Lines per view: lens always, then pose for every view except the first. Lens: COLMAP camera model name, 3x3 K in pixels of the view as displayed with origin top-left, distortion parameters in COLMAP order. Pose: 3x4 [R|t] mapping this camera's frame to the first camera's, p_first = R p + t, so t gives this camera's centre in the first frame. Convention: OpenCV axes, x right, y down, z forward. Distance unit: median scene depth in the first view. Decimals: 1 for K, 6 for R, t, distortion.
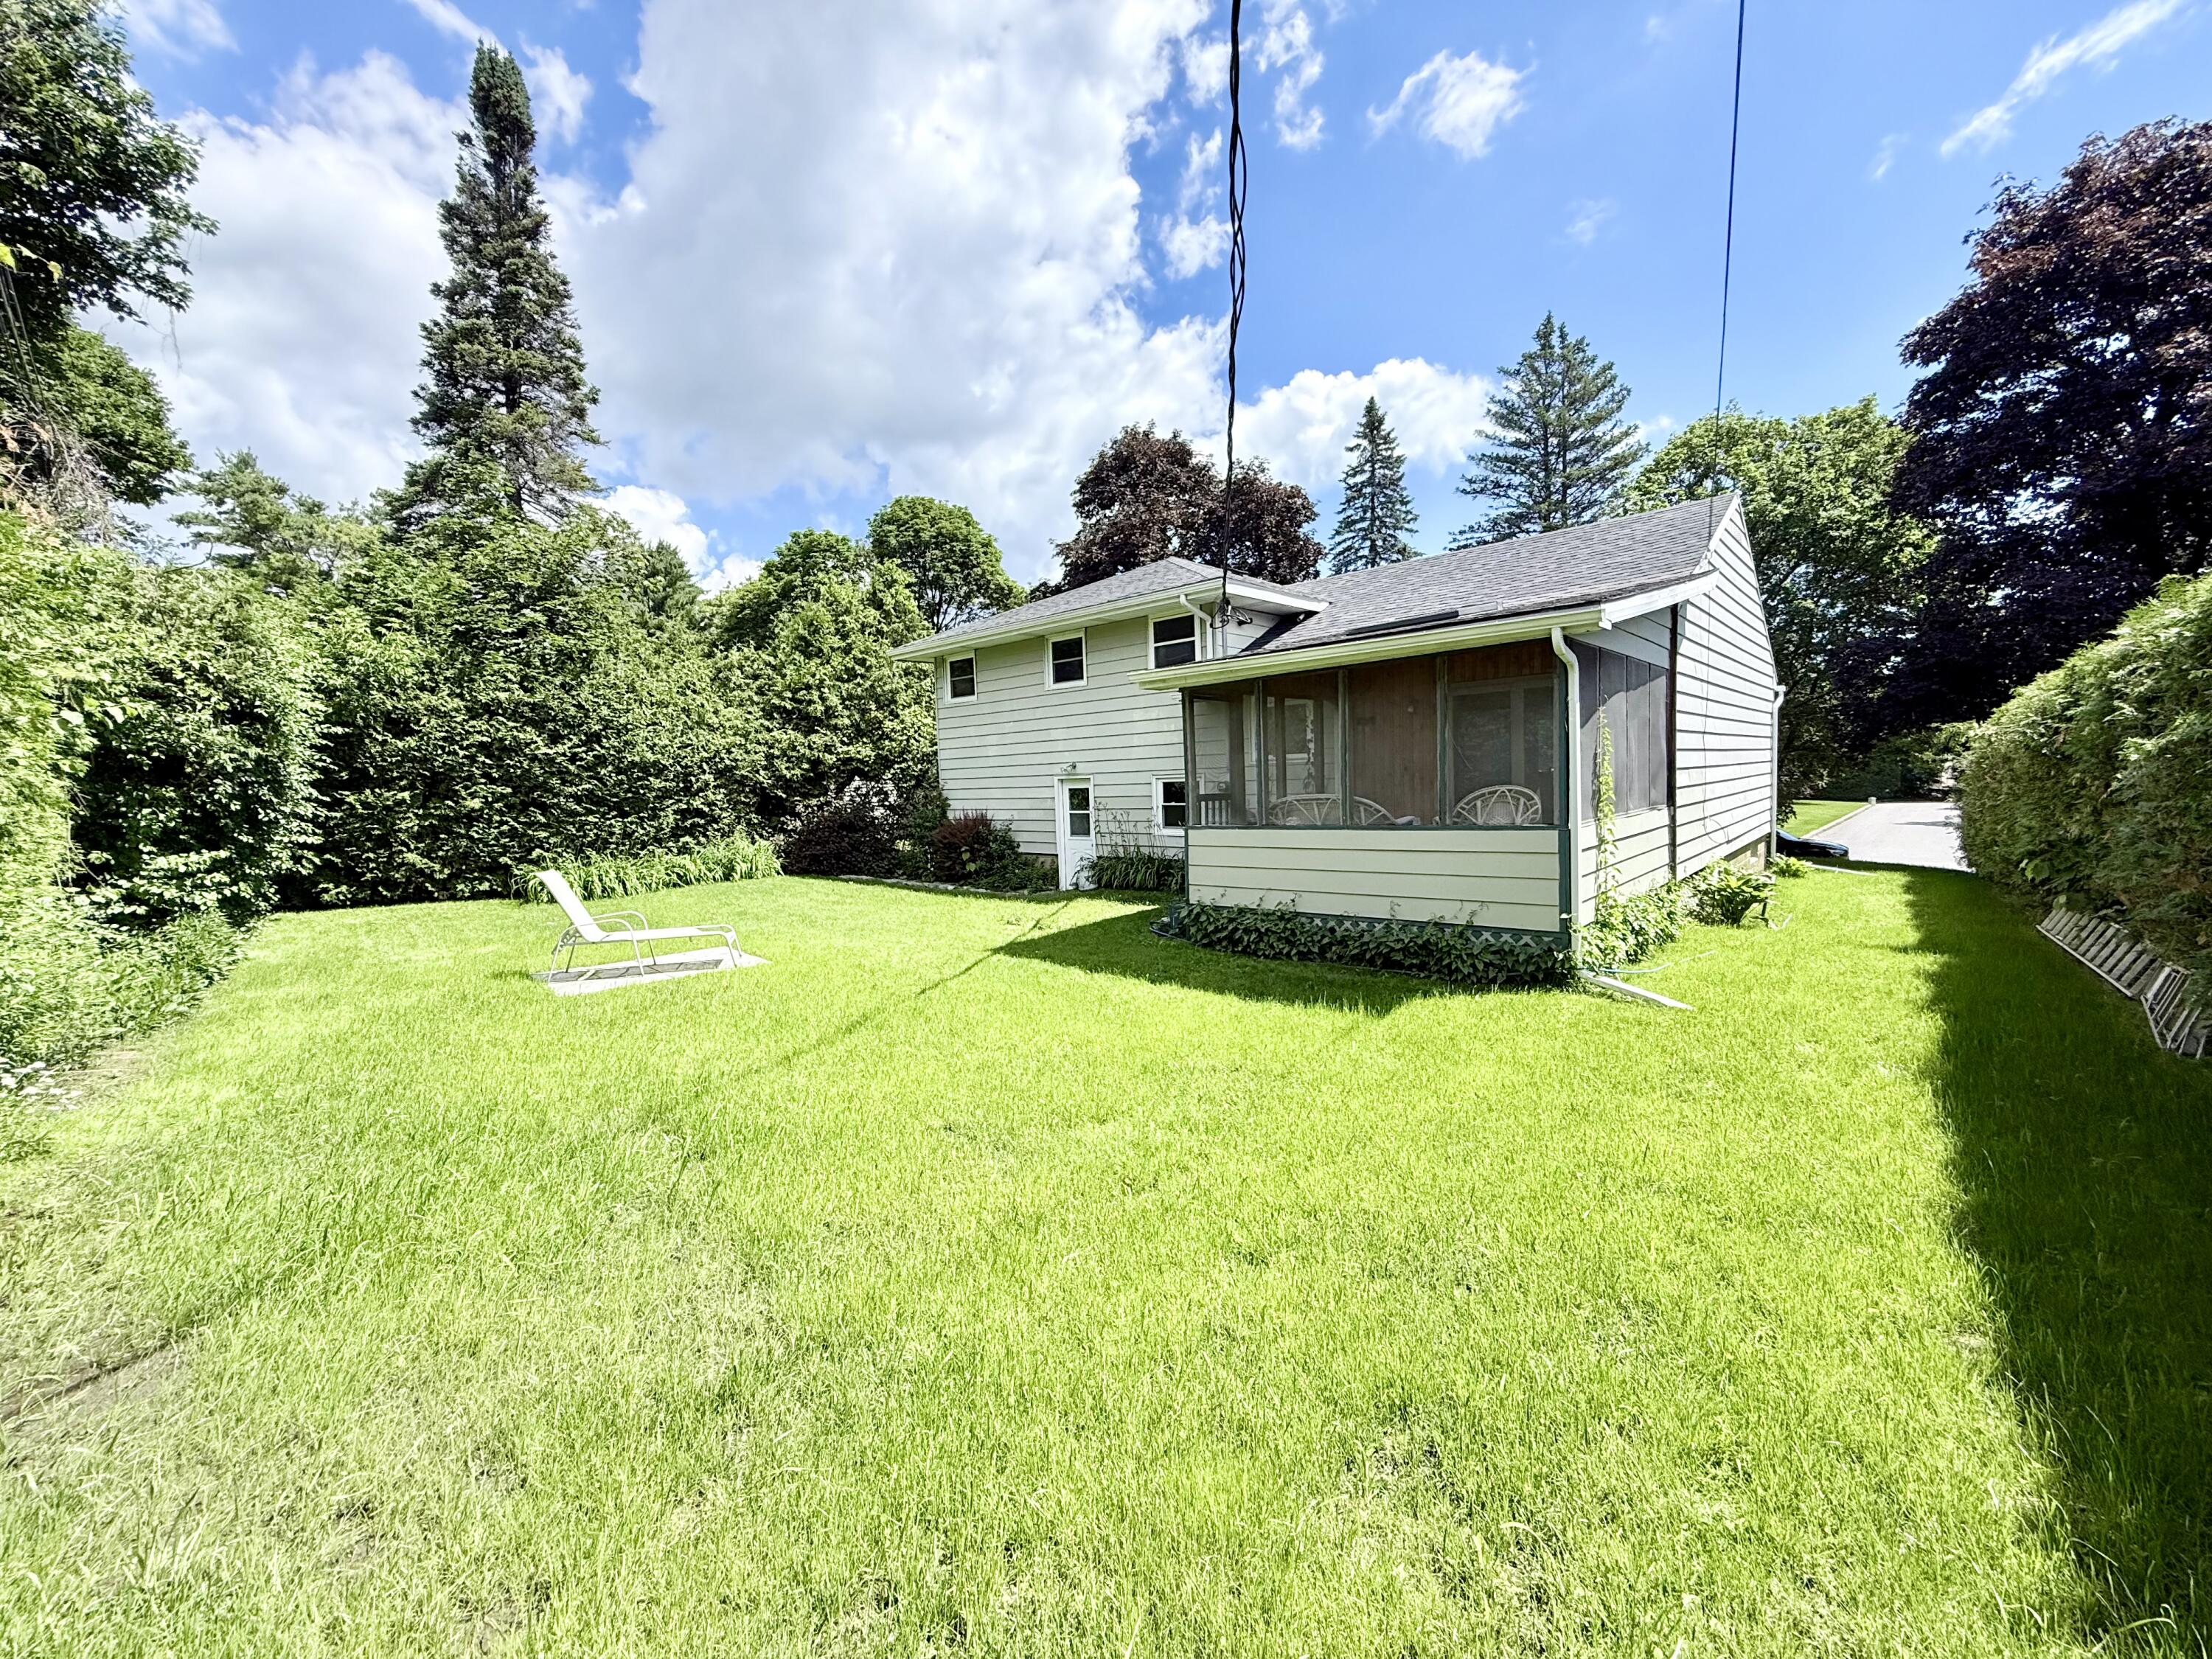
lens RADIAL K [[895.3, 0, 1106.0], [0, 895.3, 829.5], [0, 0, 1]] dist [-0.000852, -0.000054]
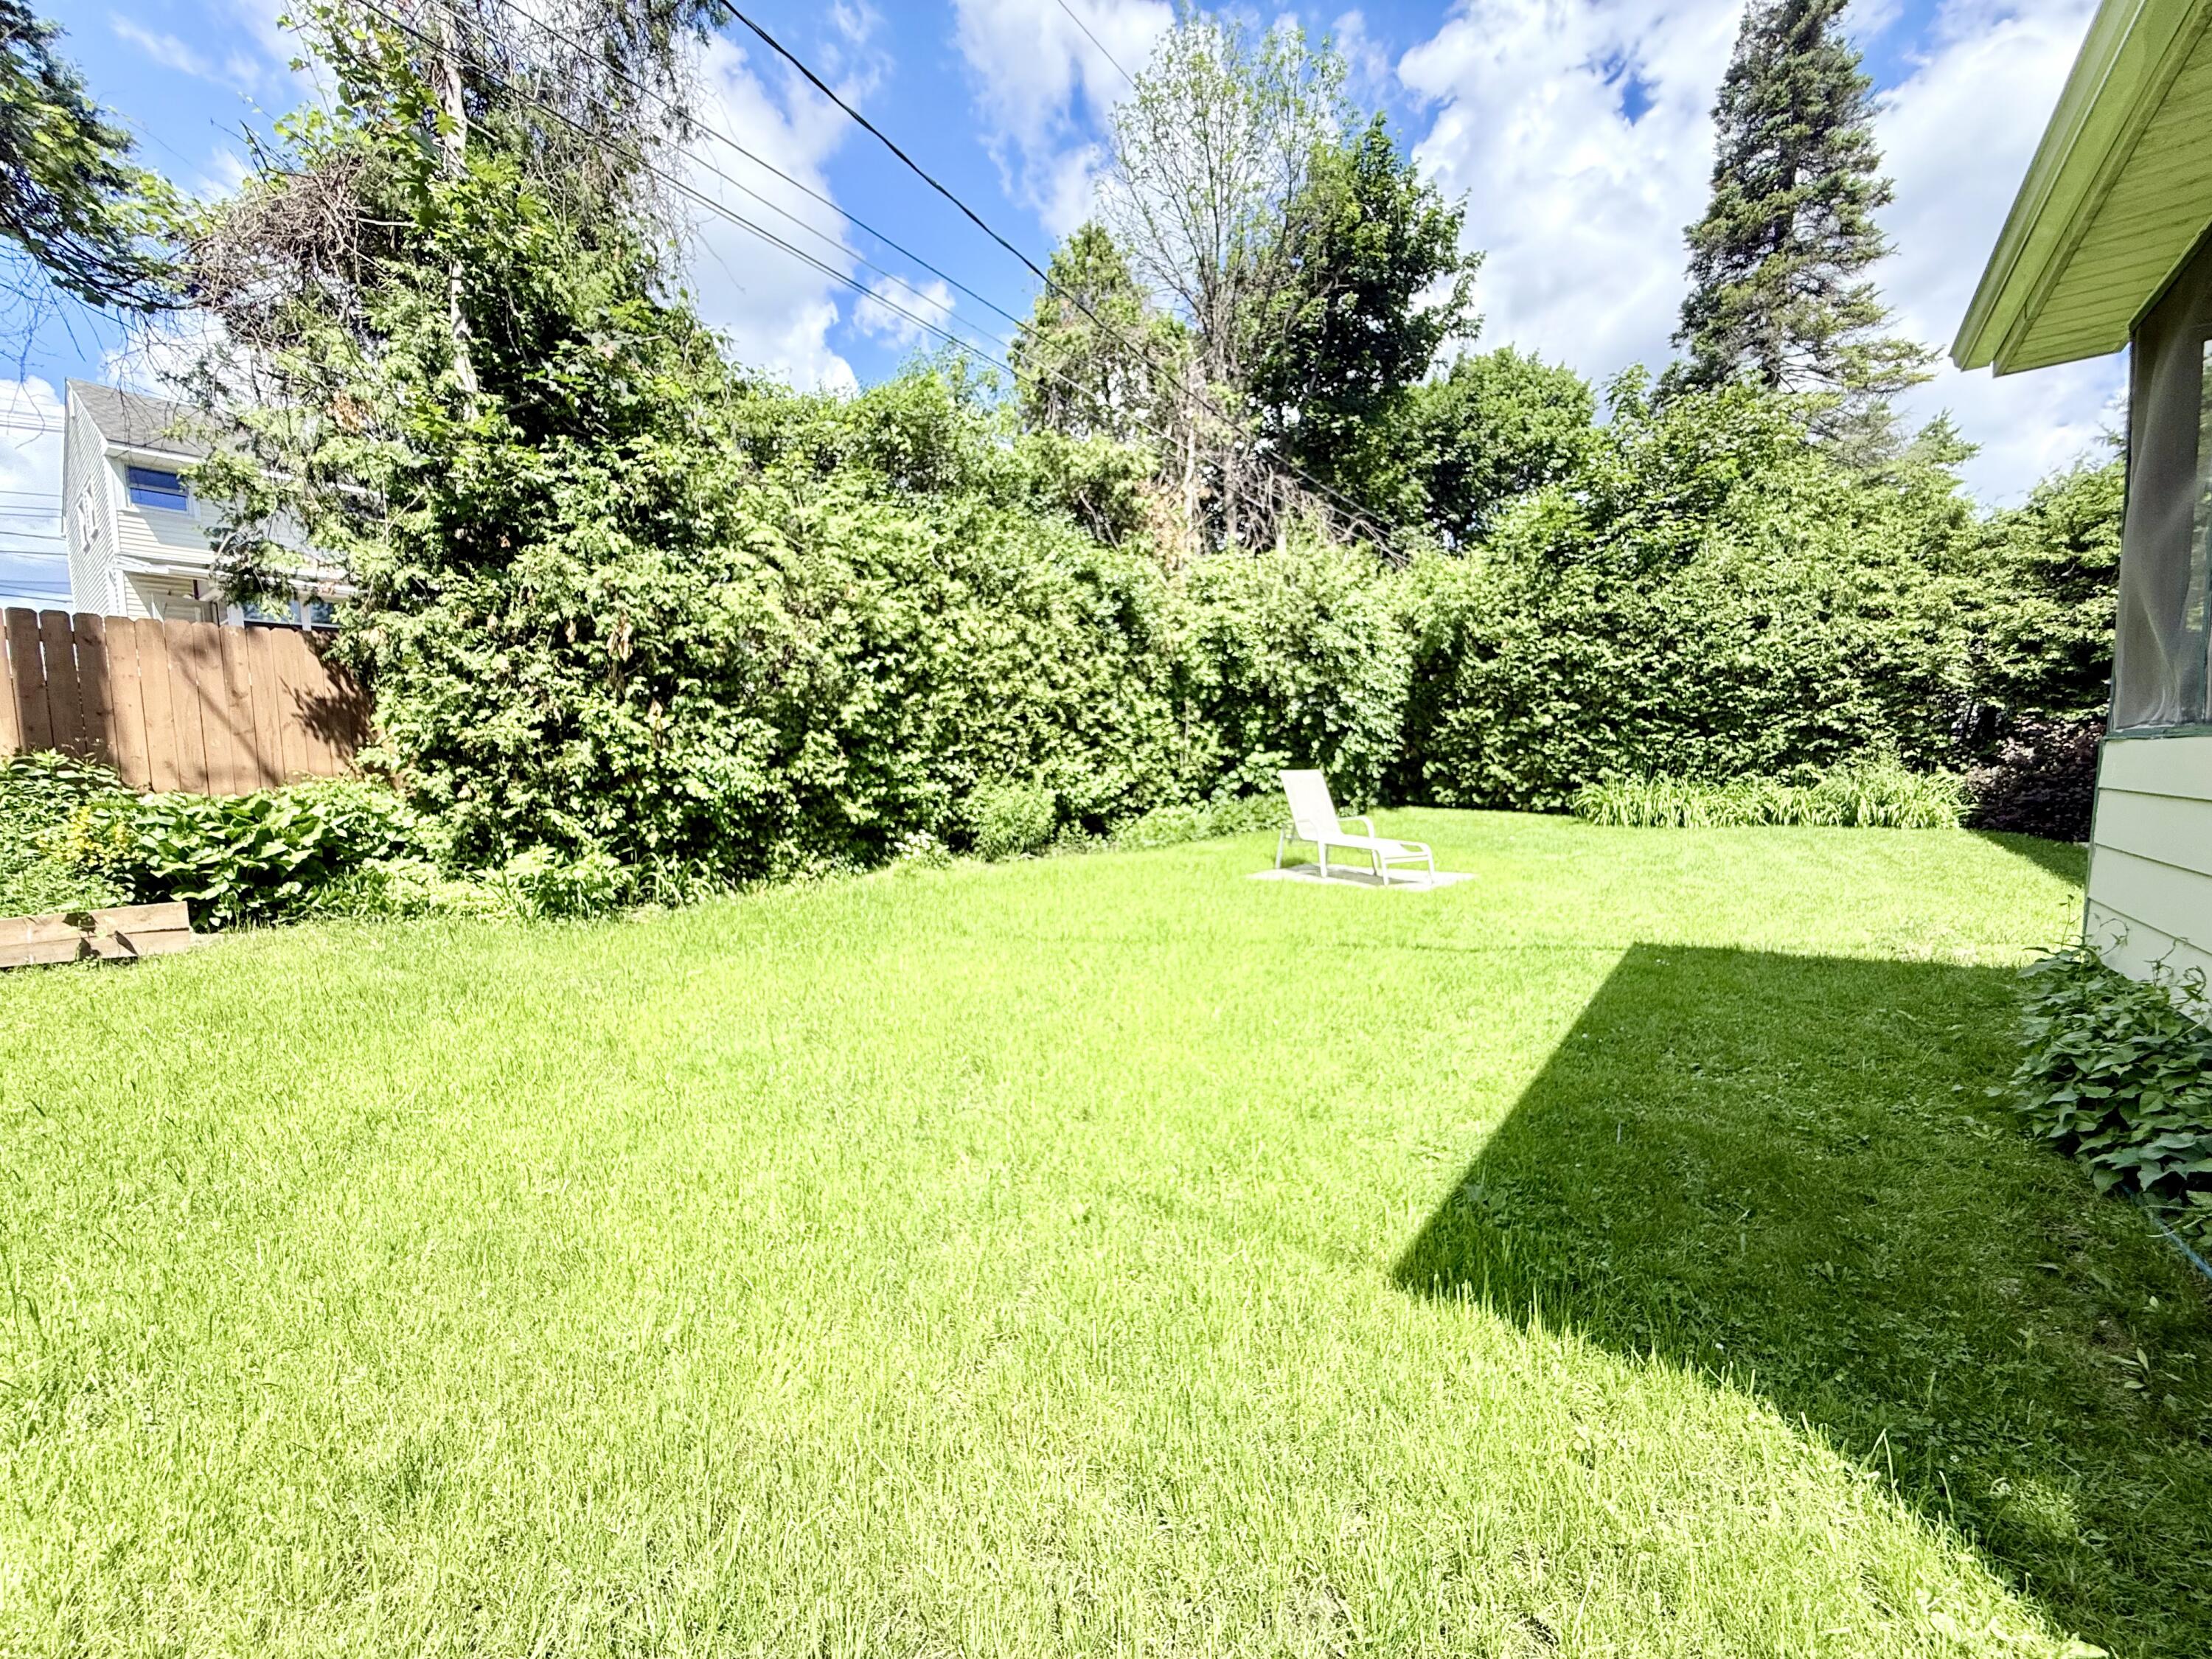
lens RADIAL K [[895.3, 0, 1106.0], [0, 895.3, 829.5], [0, 0, 1]] dist [-0.000852, -0.000054]
pose [[0.091135, 0.104788, -0.990310, 0.272393], [-0.033808, 0.994201, 0.102089, 0.007505], [0.995264, 0.024177, 0.094150, 0.389290]]
